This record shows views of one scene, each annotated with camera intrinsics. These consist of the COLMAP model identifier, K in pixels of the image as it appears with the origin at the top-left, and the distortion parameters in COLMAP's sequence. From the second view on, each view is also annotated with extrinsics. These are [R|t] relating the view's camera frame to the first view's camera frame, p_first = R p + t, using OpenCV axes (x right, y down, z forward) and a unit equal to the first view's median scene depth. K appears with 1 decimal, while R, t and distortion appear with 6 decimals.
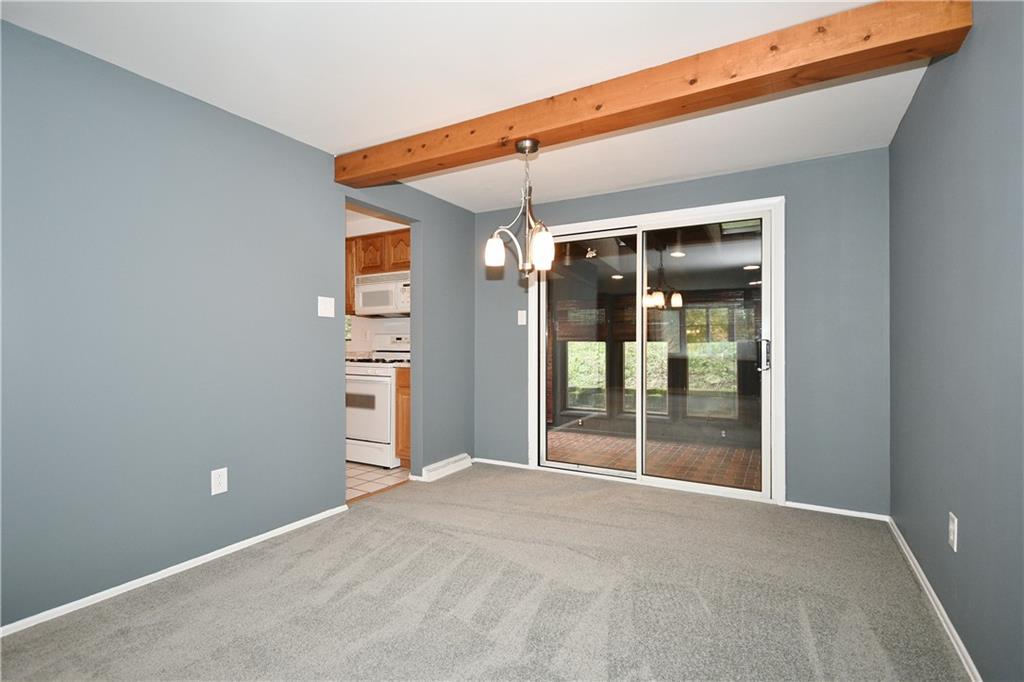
lens RADIAL K [[502.4, 0, 495.4], [0, 502.4, 341.2], [0, 0, 1]] dist [-0.000178, -0.000062]
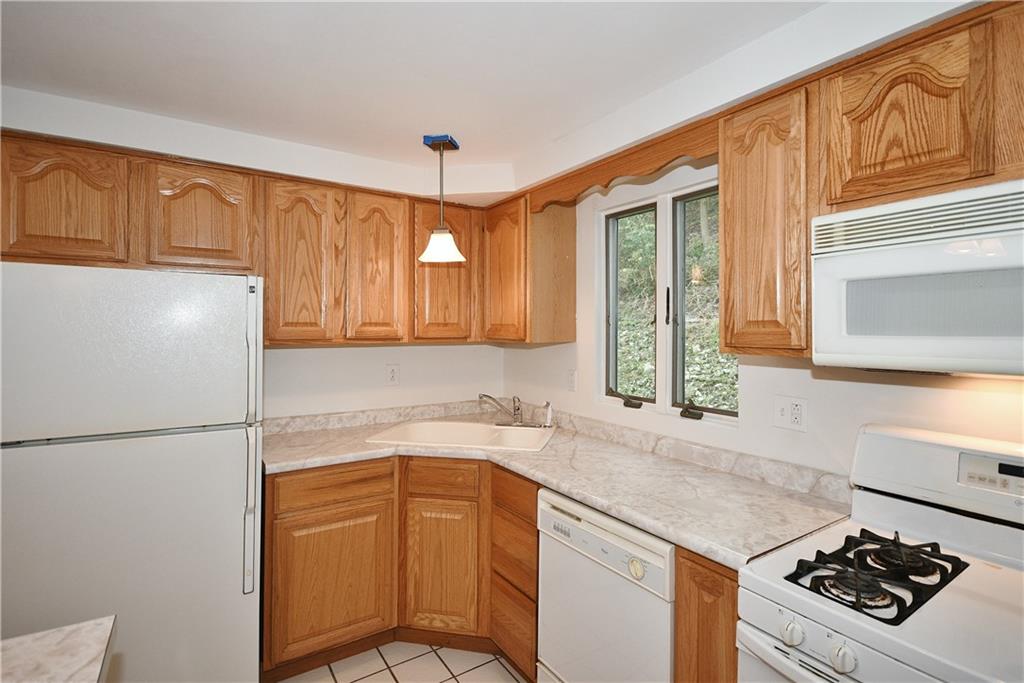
lens RADIAL K [[494.7, 0, 515.4], [0, 494.7, 330.6], [0, 0, 1]] dist [0.002874, 0.000501]
pose [[0.907679, 0.006614, -0.419612, -0.318380], [-0.003883, 0.999965, 0.007362, -0.073399], [0.419646, -0.005053, 0.907674, 0.712028]]
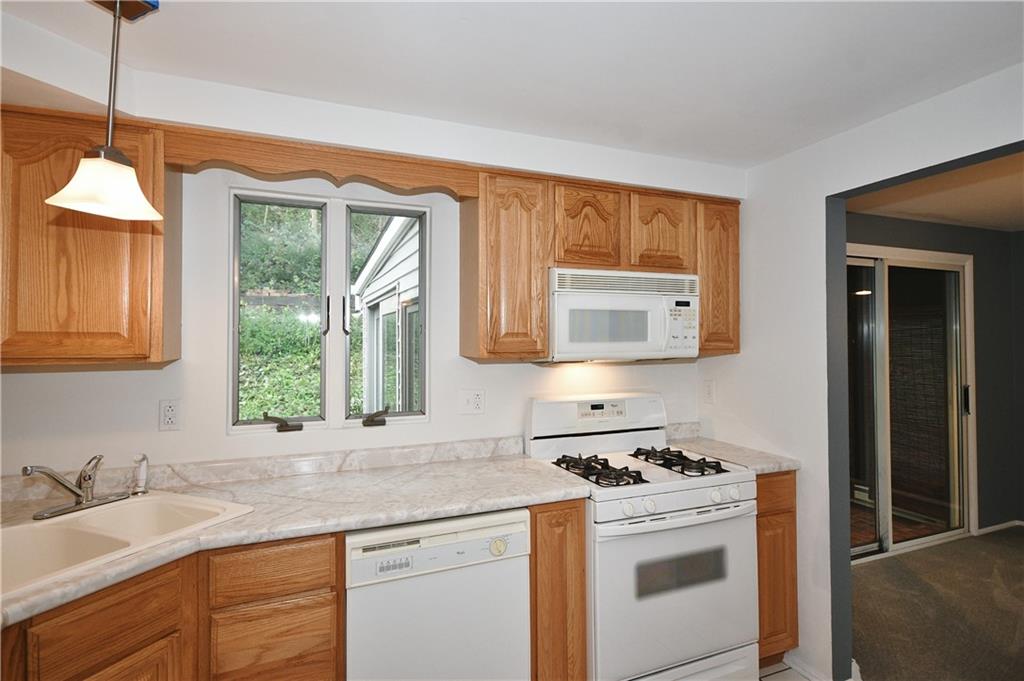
lens RADIAL K [[525.0, 0, 512.8], [0, 525.0, 329.4], [0, 0, 1]] dist [-0.001381, -0.000381]
pose [[0.589282, 0.014011, 0.807806, -0.670258], [0.000191, 0.999847, -0.017481, -0.072966], [-0.807927, 0.010456, 0.589189, 0.788556]]
